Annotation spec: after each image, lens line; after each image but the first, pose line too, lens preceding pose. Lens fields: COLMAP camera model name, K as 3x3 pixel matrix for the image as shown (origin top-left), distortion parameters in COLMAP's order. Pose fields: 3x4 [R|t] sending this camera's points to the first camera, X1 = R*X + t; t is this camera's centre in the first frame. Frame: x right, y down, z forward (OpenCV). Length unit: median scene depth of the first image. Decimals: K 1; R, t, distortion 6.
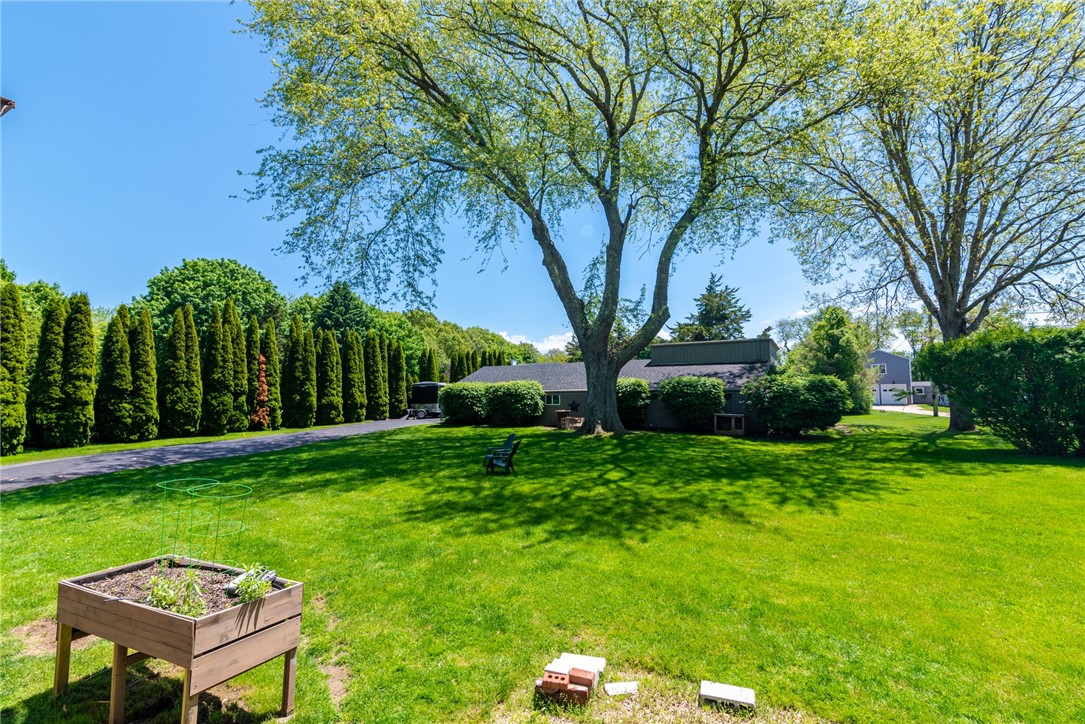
lens RADIAL K [[492.6, 0, 540.3], [0, 492.6, 374.1], [0, 0, 1]] dist [0.015532, -0.000337]
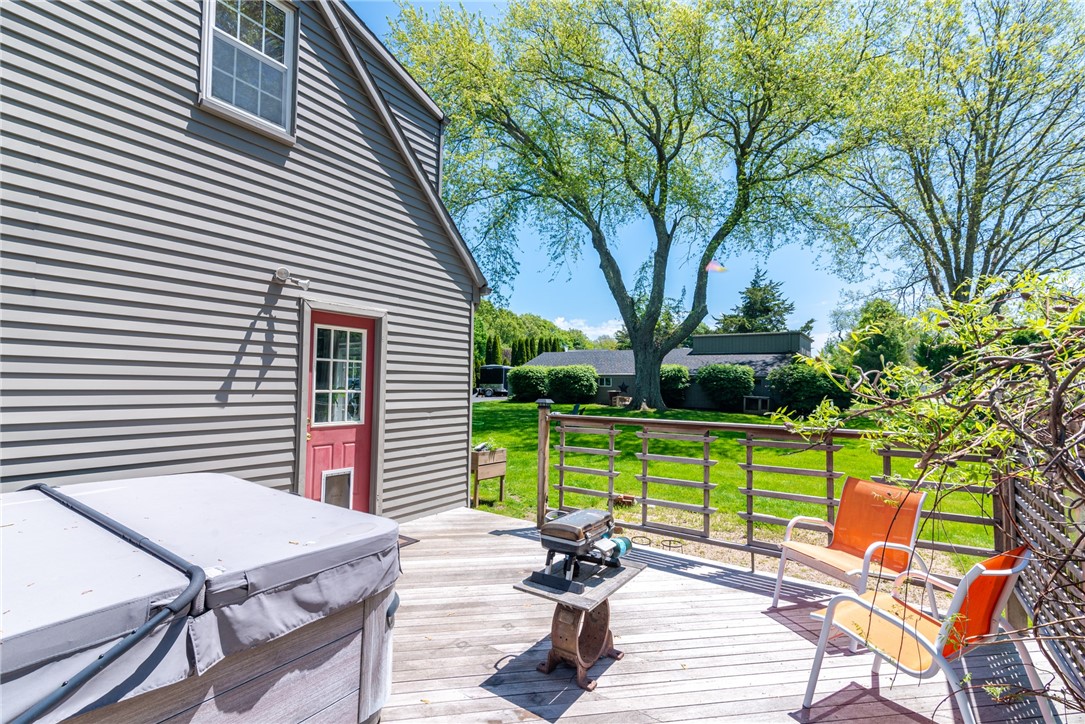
lens RADIAL K [[492.6, 0, 540.3], [0, 492.6, 374.1], [0, 0, 1]] dist [0.015532, -0.000337]
pose [[0.995192, 0.021411, -0.095577, -0.019029], [-0.018618, 0.999376, 0.030021, 0.001321], [0.096160, -0.028097, 0.994969, -0.209180]]
